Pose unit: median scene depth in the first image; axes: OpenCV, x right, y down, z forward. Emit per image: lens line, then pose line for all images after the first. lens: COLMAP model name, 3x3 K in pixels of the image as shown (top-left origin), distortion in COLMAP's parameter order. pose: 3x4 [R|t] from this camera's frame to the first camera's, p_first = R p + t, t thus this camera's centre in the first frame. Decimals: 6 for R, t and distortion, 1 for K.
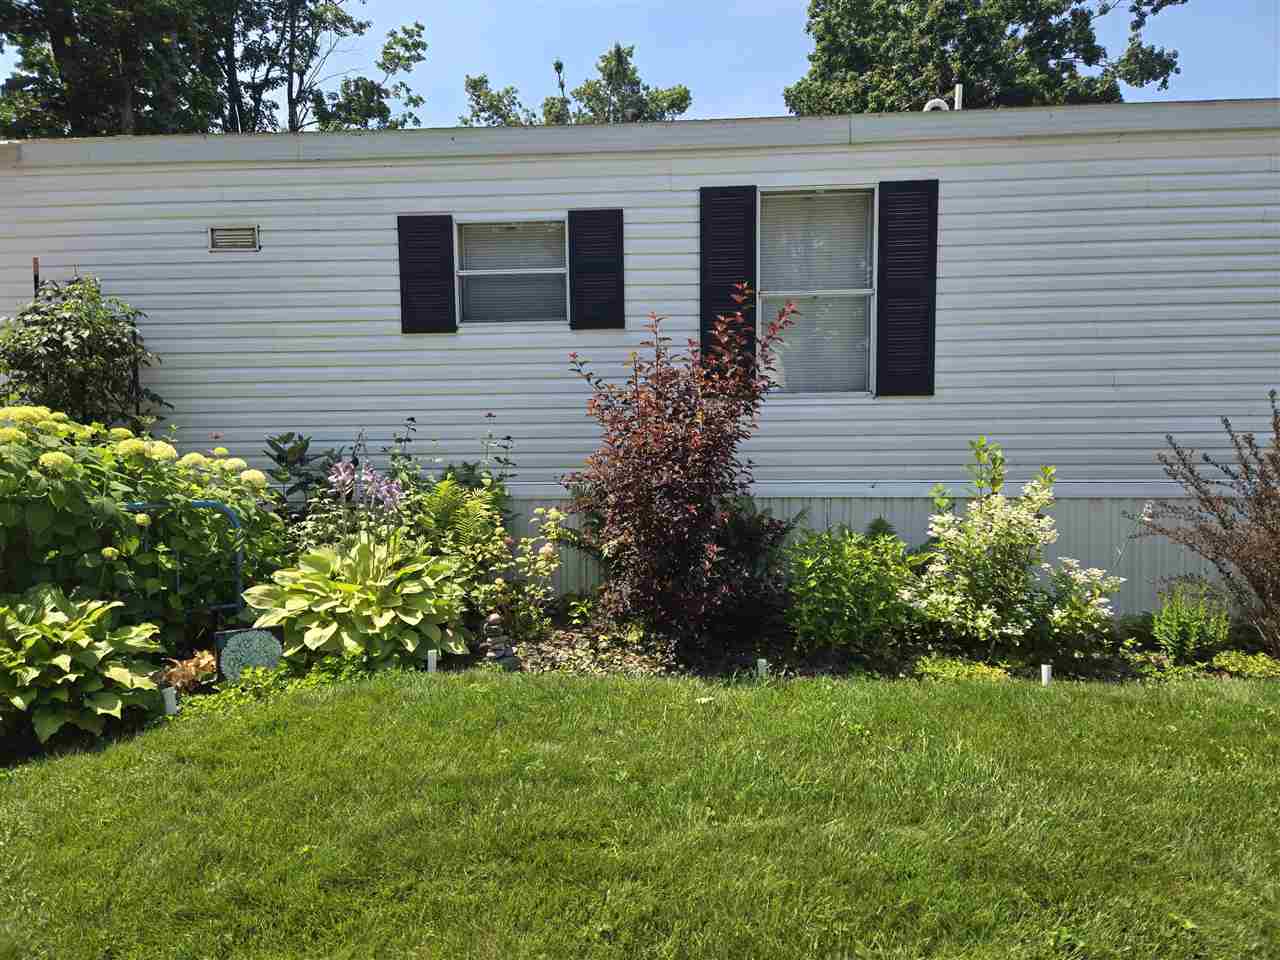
lens RADIAL K [[864.6, 0, 638.0], [0, 864.6, 474.0], [0, 0, 1]] dist [0.072581, -0.059025]
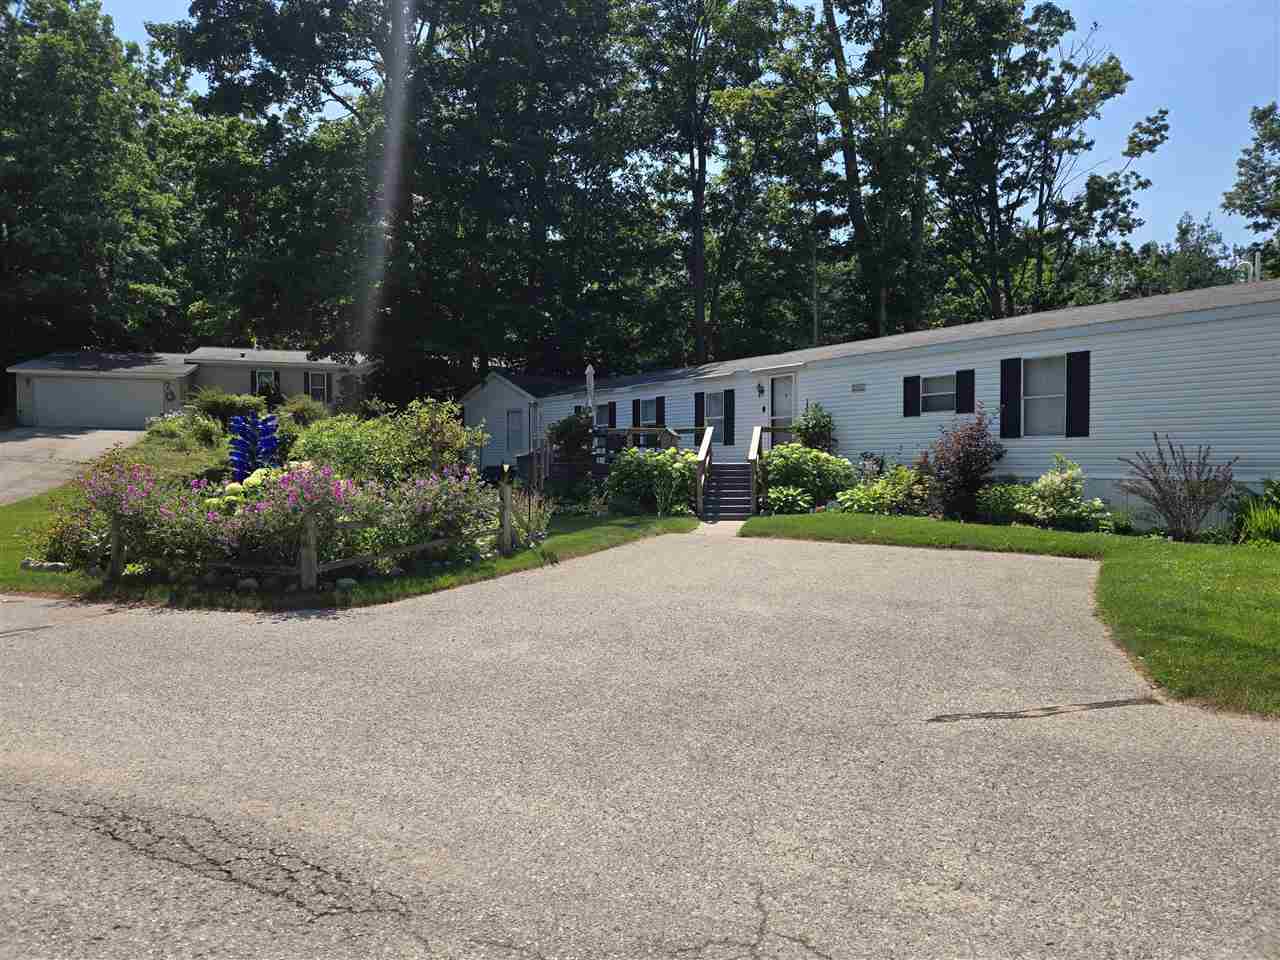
lens RADIAL K [[864.6, 0, 639.7], [0, 864.6, 477.6], [0, 0, 1]] dist [0.072581, -0.059025]
pose [[0.636451, 0.024951, -0.770914, 1.394814], [-0.055693, 0.998354, -0.013667, 0.126303], [0.769304, 0.051633, 0.636793, -1.490849]]
